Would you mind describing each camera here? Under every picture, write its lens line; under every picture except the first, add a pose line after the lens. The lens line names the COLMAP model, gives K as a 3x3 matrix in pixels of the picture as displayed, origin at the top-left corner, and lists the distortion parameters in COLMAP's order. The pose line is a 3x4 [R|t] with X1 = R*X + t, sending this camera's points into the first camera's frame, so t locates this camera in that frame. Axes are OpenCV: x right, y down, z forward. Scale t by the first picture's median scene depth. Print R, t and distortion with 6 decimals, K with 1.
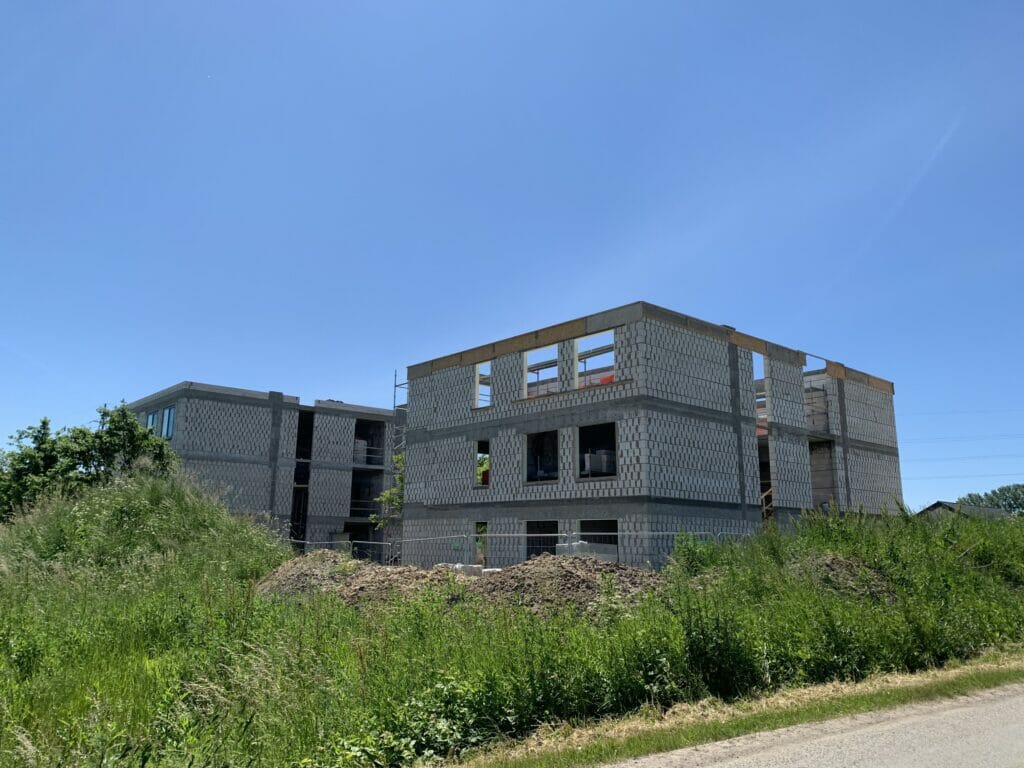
lens RADIAL K [[765.3, 0, 512.0], [0, 765.3, 384.0], [0, 0, 1]] dist [0.001672, -0.000806]
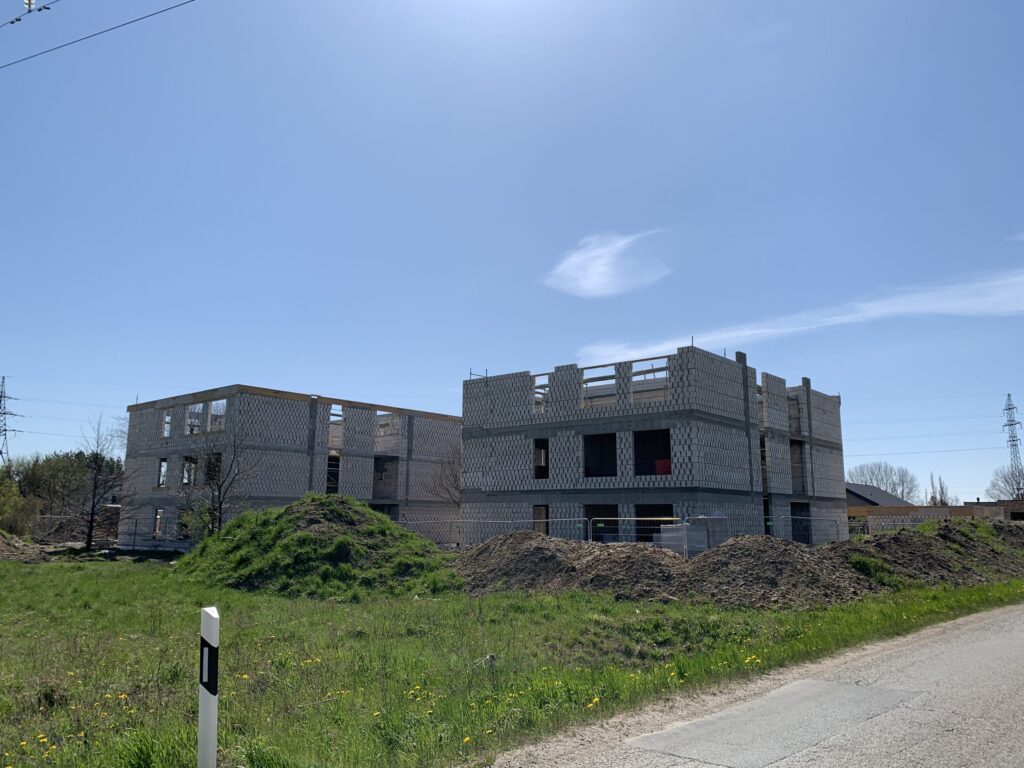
lens RADIAL K [[765.3, 0, 512.0], [0, 765.3, 384.0], [0, 0, 1]] dist [0.001672, -0.000806]
pose [[0.987851, 0.019019, 0.154234, -0.301678], [-0.024269, 0.999186, 0.032224, -0.056748], [-0.153495, -0.035576, 0.987509, -0.209853]]
